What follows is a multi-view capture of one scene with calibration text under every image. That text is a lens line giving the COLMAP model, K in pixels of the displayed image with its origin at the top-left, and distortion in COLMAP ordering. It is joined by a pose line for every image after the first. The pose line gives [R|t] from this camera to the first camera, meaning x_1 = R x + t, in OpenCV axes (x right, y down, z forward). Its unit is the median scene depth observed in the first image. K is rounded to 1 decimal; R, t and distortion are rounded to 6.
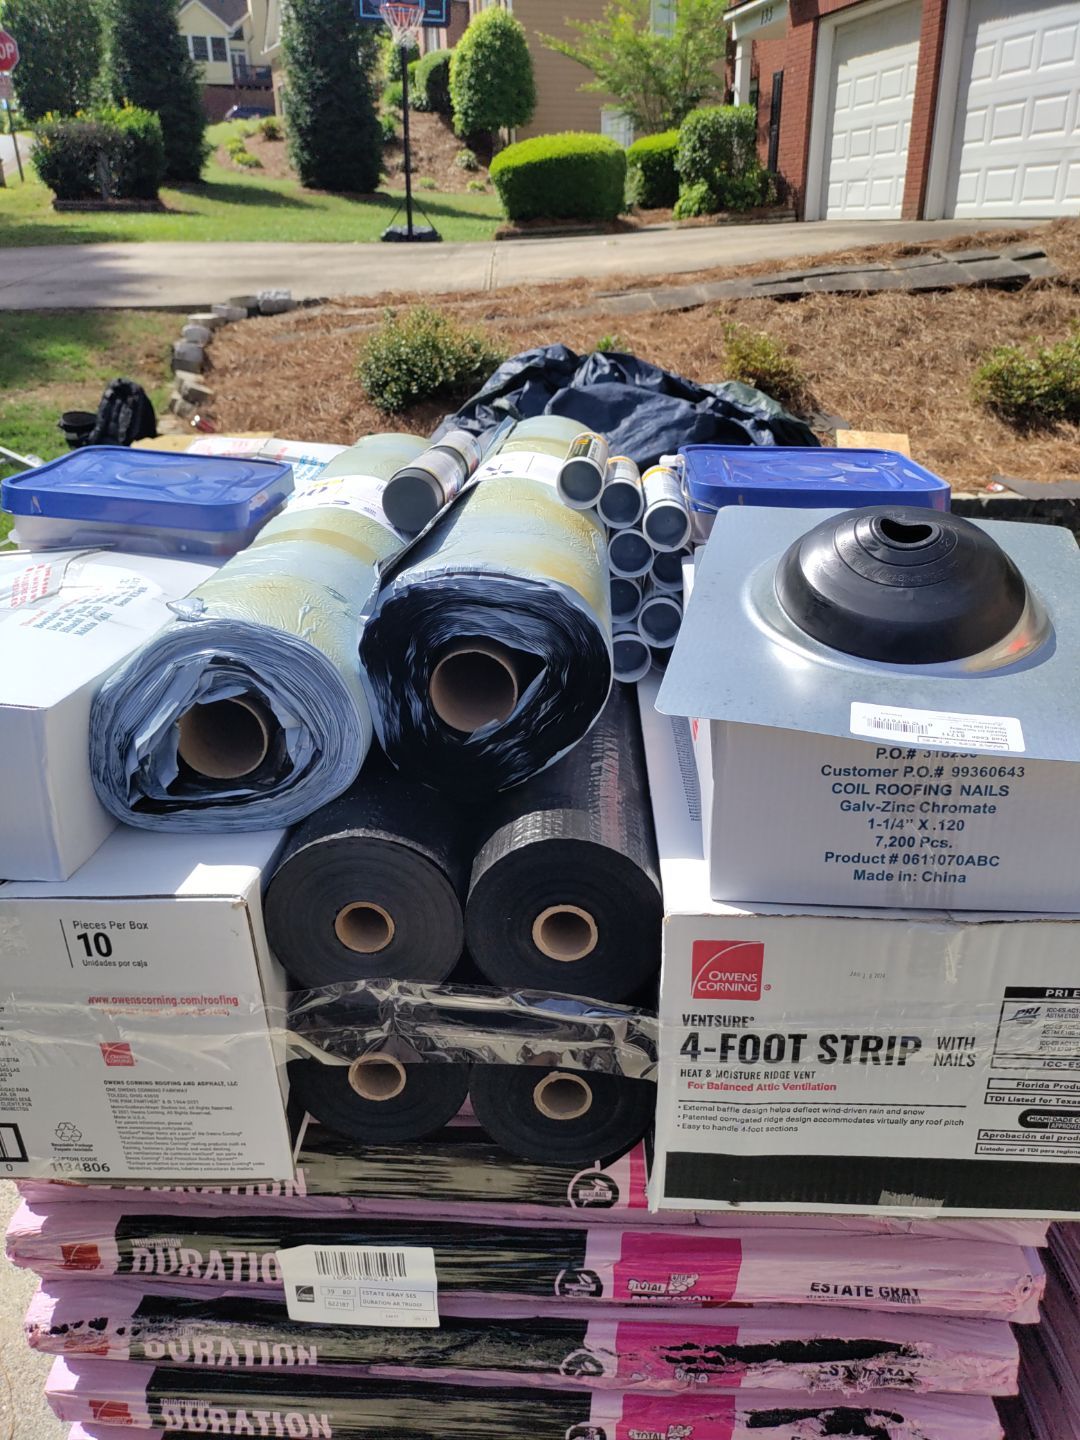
lens RADIAL K [[1057.8, 0, 546.8], [0, 1057.8, 713.3], [0, 0, 1]] dist [0.029182, -0.044558]
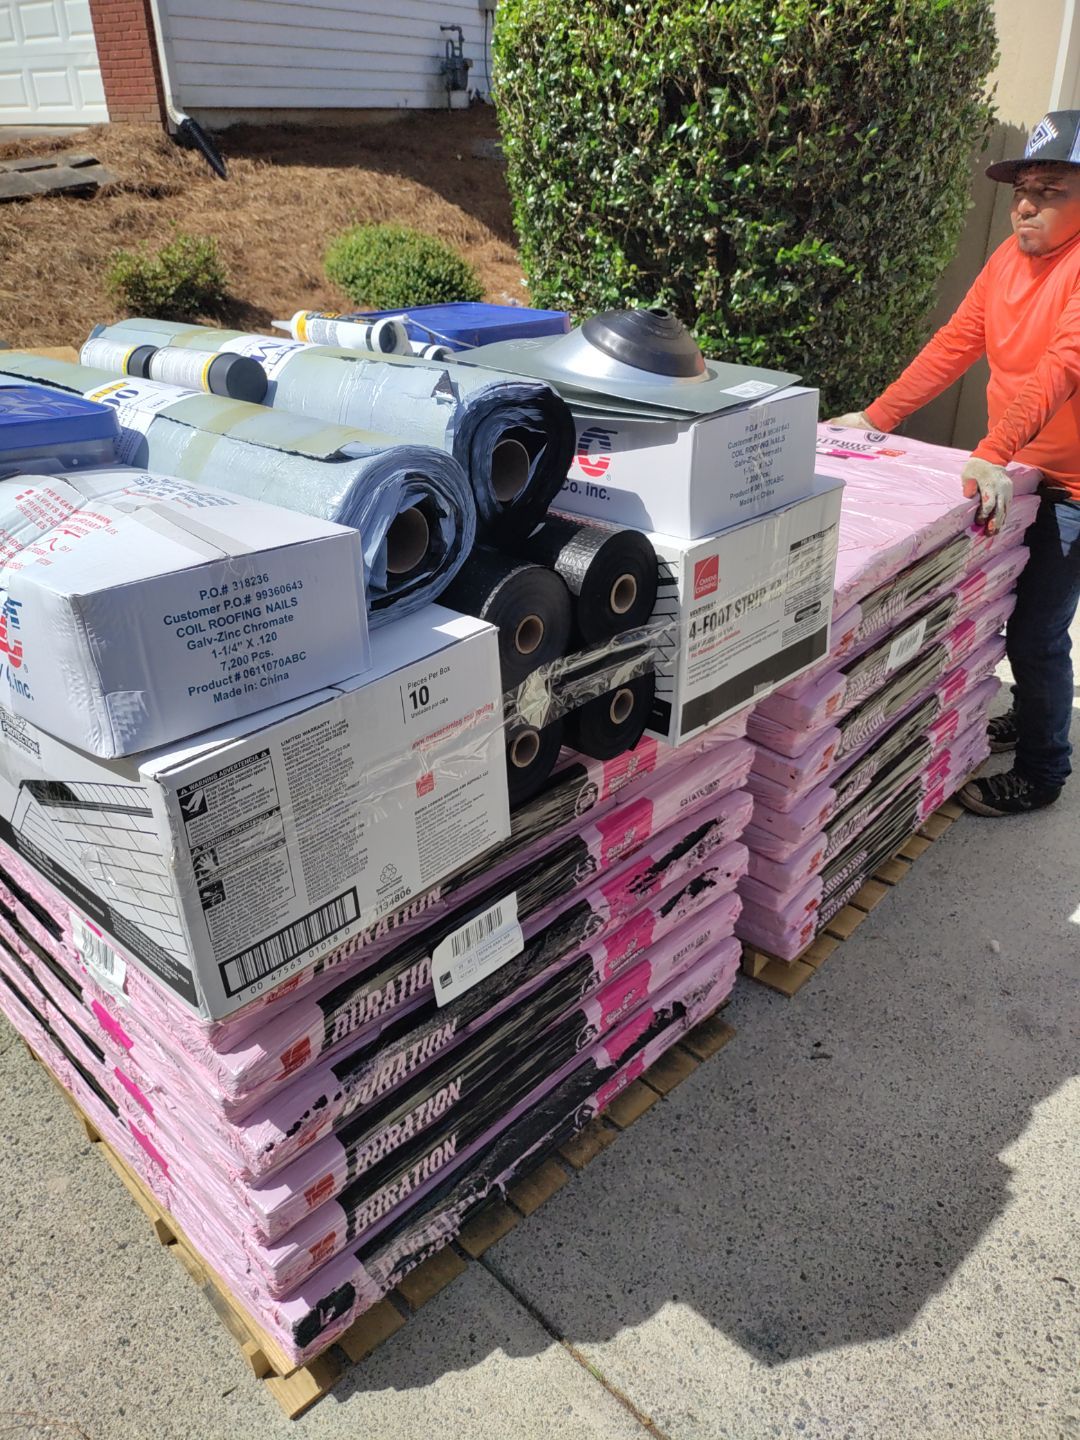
lens RADIAL K [[1057.8, 0, 541.6], [0, 1057.8, 705.0], [0, 0, 1]] dist [0.029182, -0.044558]
pose [[0.664310, -0.353853, 0.658392, -0.882009], [0.309675, 0.931983, 0.188437, 0.014107], [-0.680290, 0.078707, 0.728705, -0.069593]]
